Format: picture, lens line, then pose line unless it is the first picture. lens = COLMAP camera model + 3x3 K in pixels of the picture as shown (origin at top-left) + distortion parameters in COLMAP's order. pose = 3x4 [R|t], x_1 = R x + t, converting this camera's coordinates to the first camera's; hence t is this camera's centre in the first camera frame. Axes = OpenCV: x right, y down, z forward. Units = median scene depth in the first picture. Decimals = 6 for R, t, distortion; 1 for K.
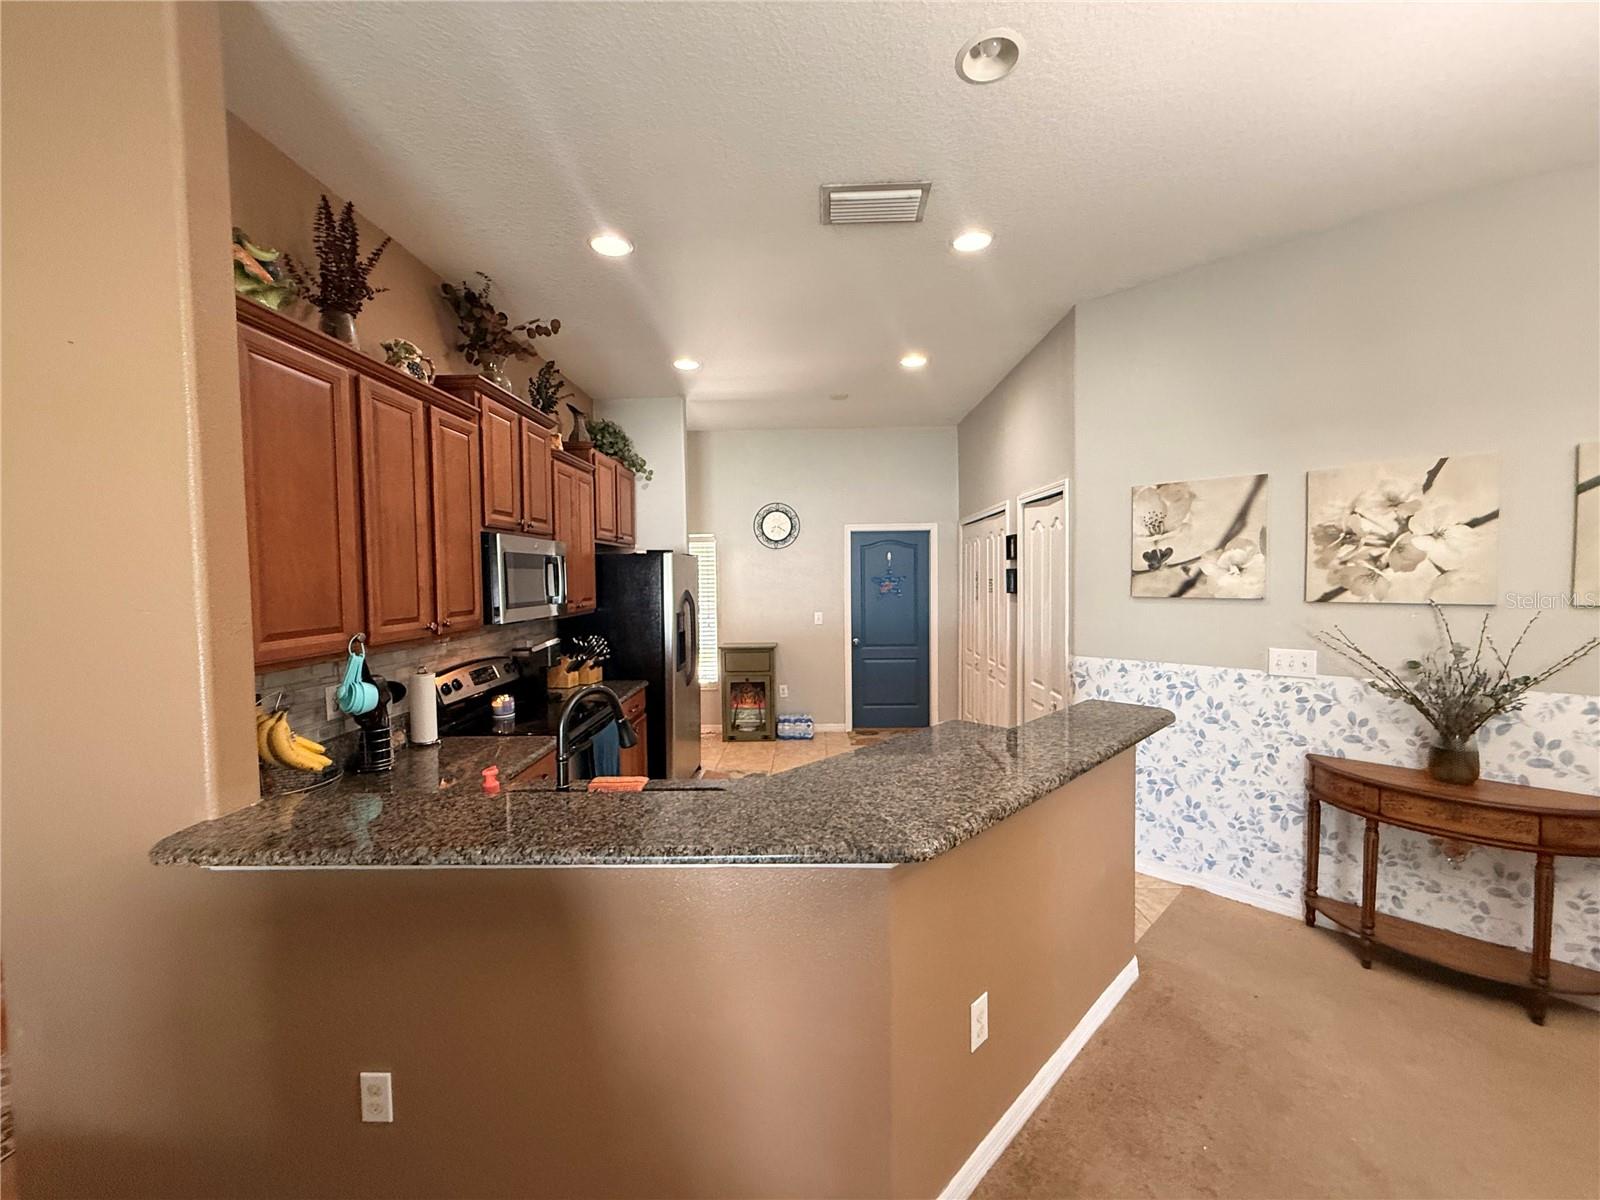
lens RADIAL K [[638.7, 0, 797.9], [0, 638.7, 600.2], [0, 0, 1]] dist [-0.001983, 0.000336]
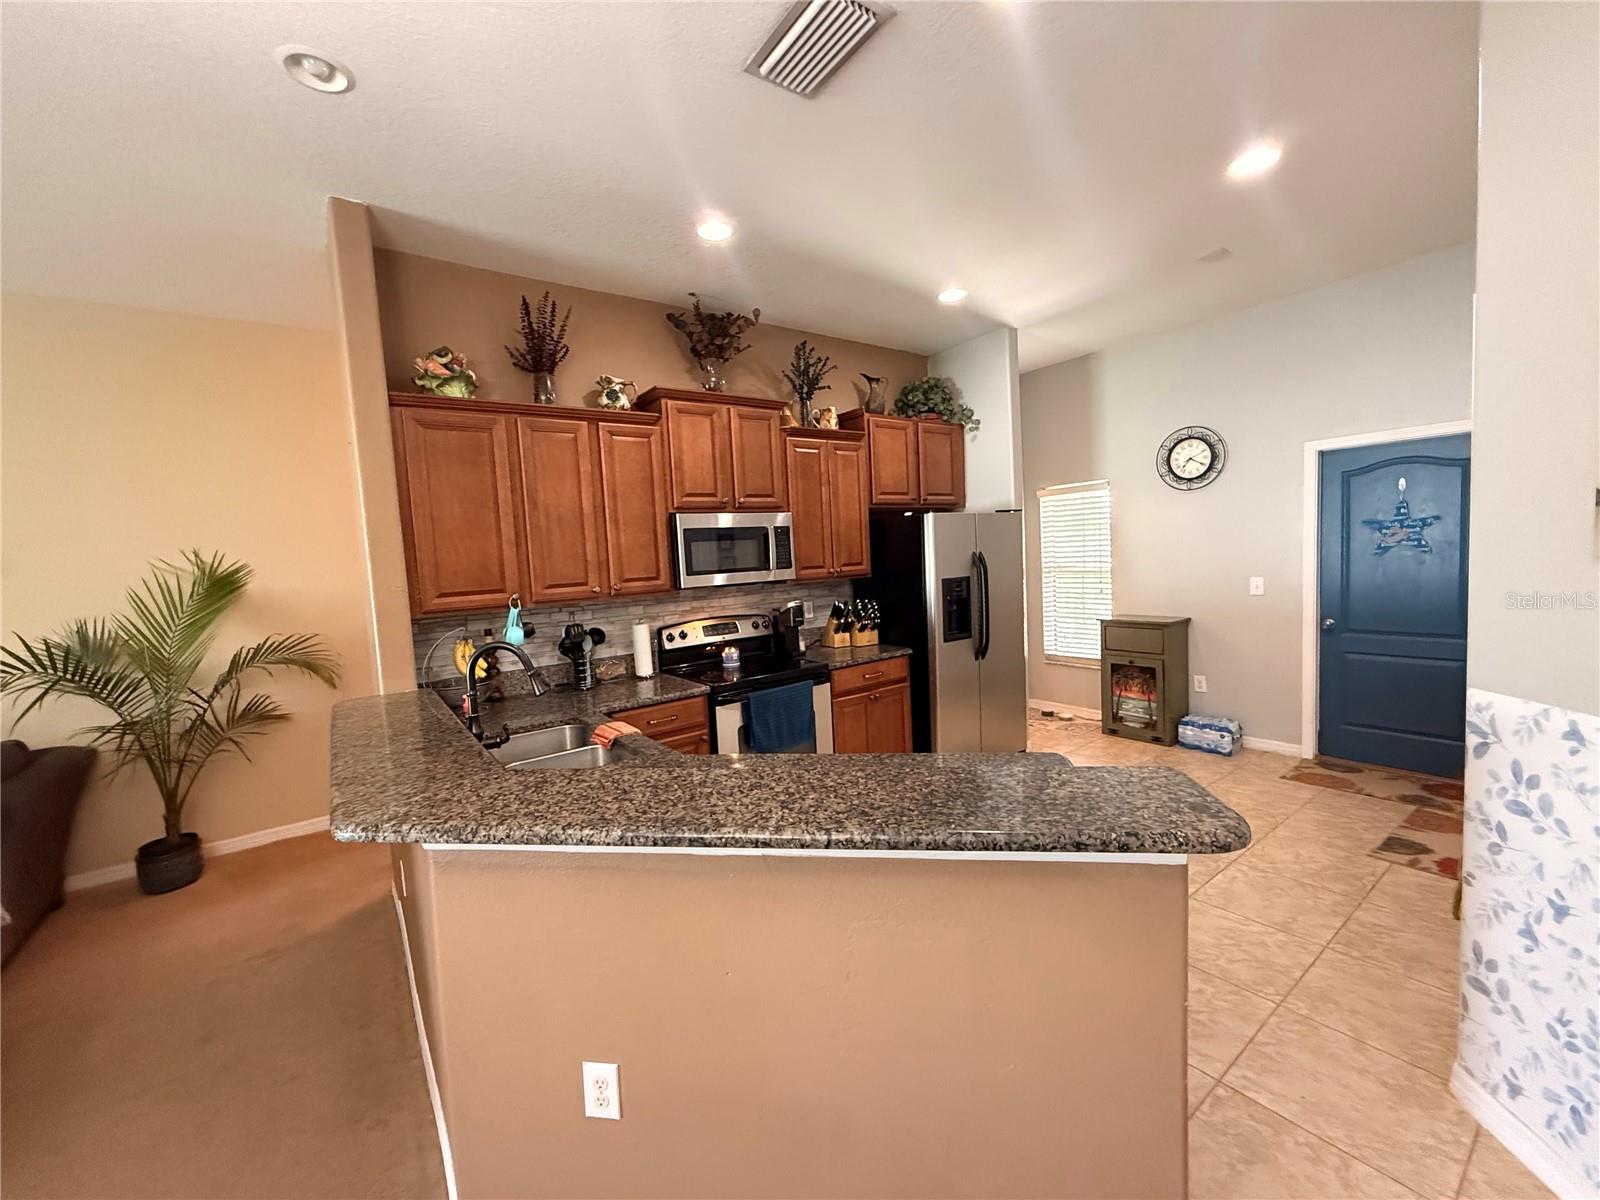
lens RADIAL K [[638.7, 0, 797.9], [0, 638.7, 600.2], [0, 0, 1]] dist [-0.001983, 0.000336]
pose [[0.606458, 0.040712, -0.794073, 0.616241], [0.013311, 0.998028, 0.061336, -0.011020], [0.795004, -0.047768, 0.604720, 0.422668]]
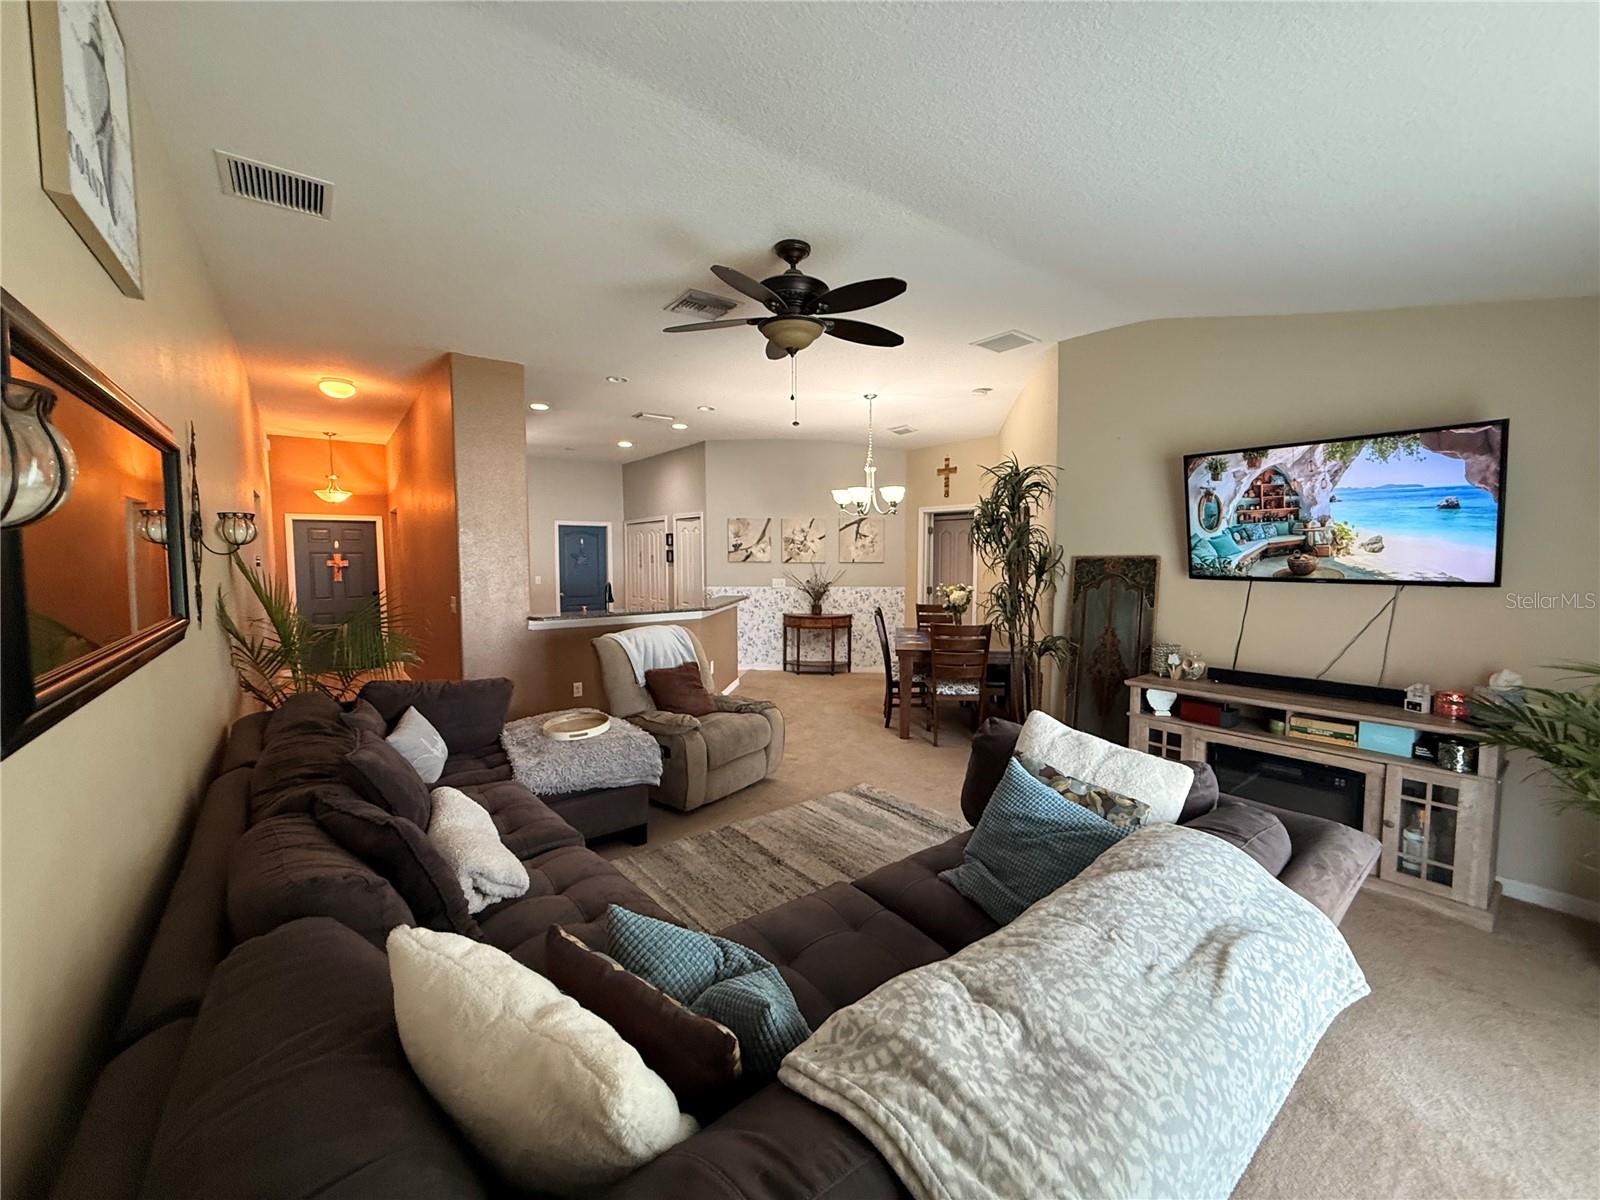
lens RADIAL K [[638.7, 0, 797.9], [0, 638.7, 600.2], [0, 0, 1]] dist [-0.001983, 0.000336]
pose [[0.781313, -0.030147, 0.623411, -0.975131], [0.014651, 0.999443, 0.029969, 0.087167], [-0.623968, -0.014281, 0.781319, -1.331400]]
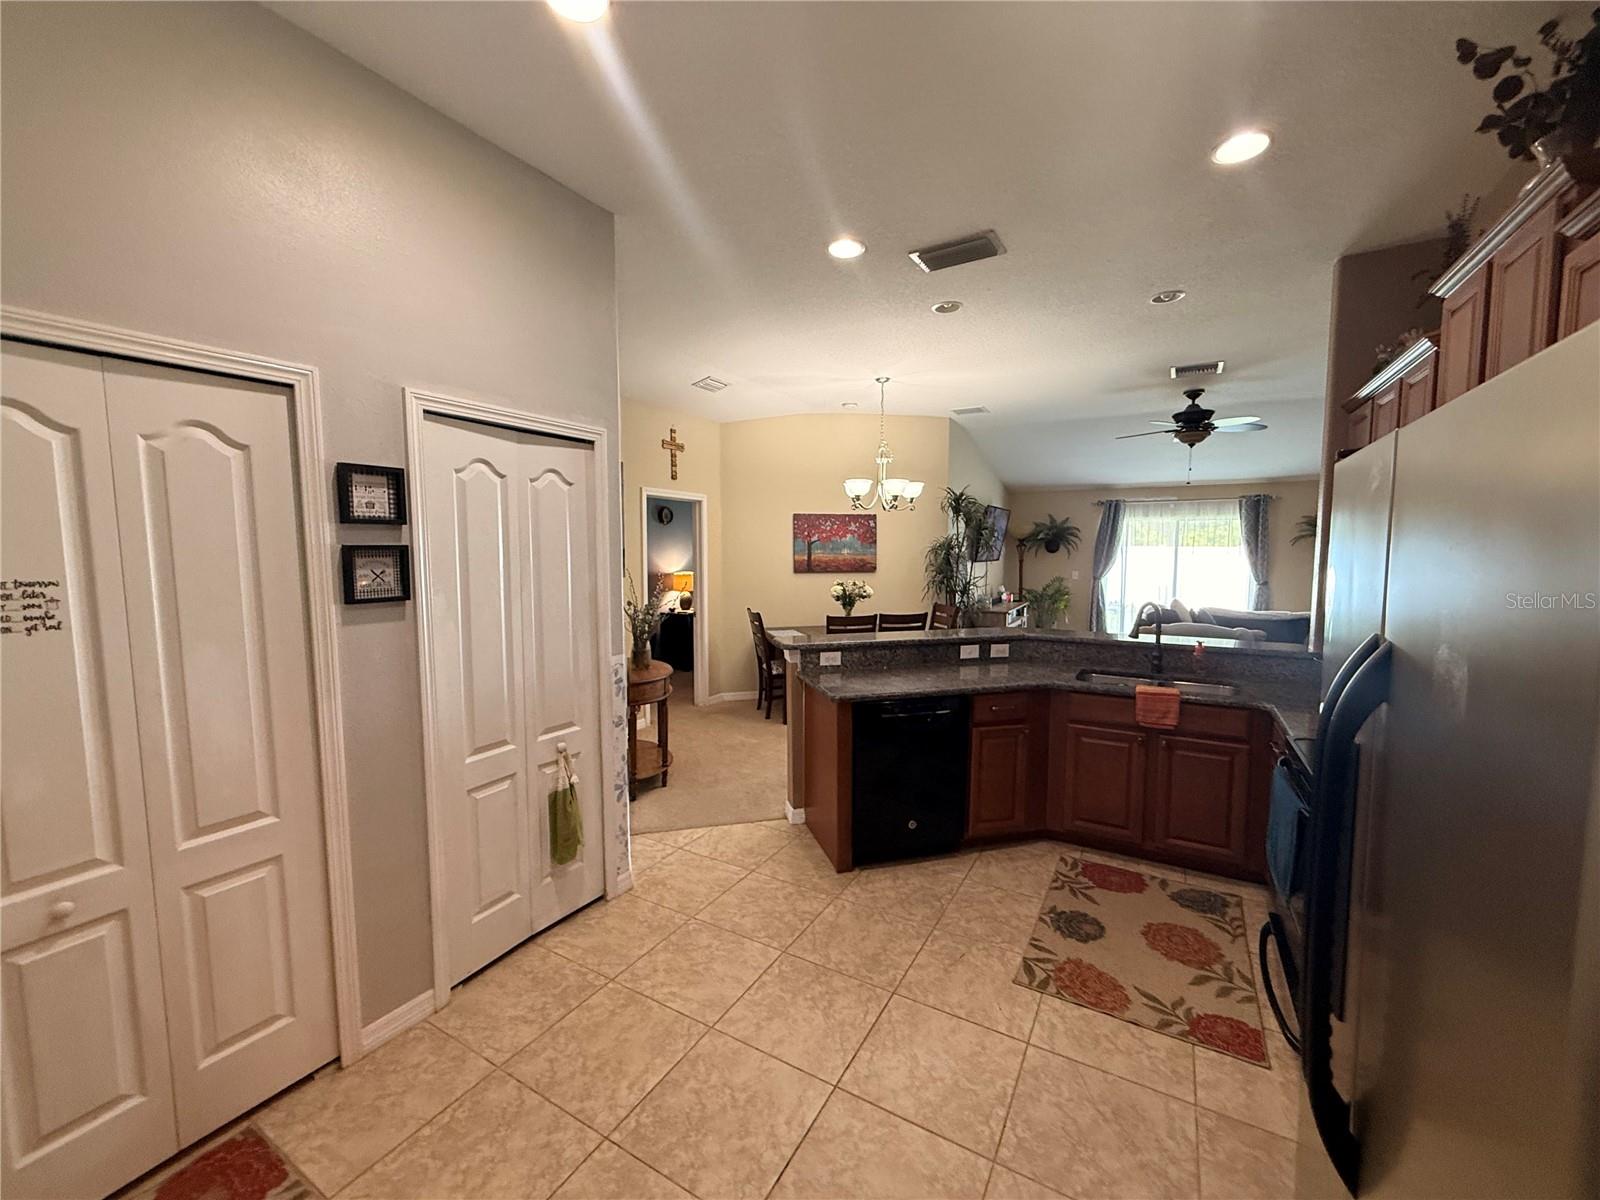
lens RADIAL K [[638.7, 0, 797.9], [0, 638.7, 600.2], [0, 0, 1]] dist [-0.001983, 0.000336]
pose [[-0.876532, -0.022844, 0.480801, -0.190419], [0.035729, 0.993030, 0.112318, -0.081273], [-0.480016, 0.115629, -0.869606, 1.954376]]
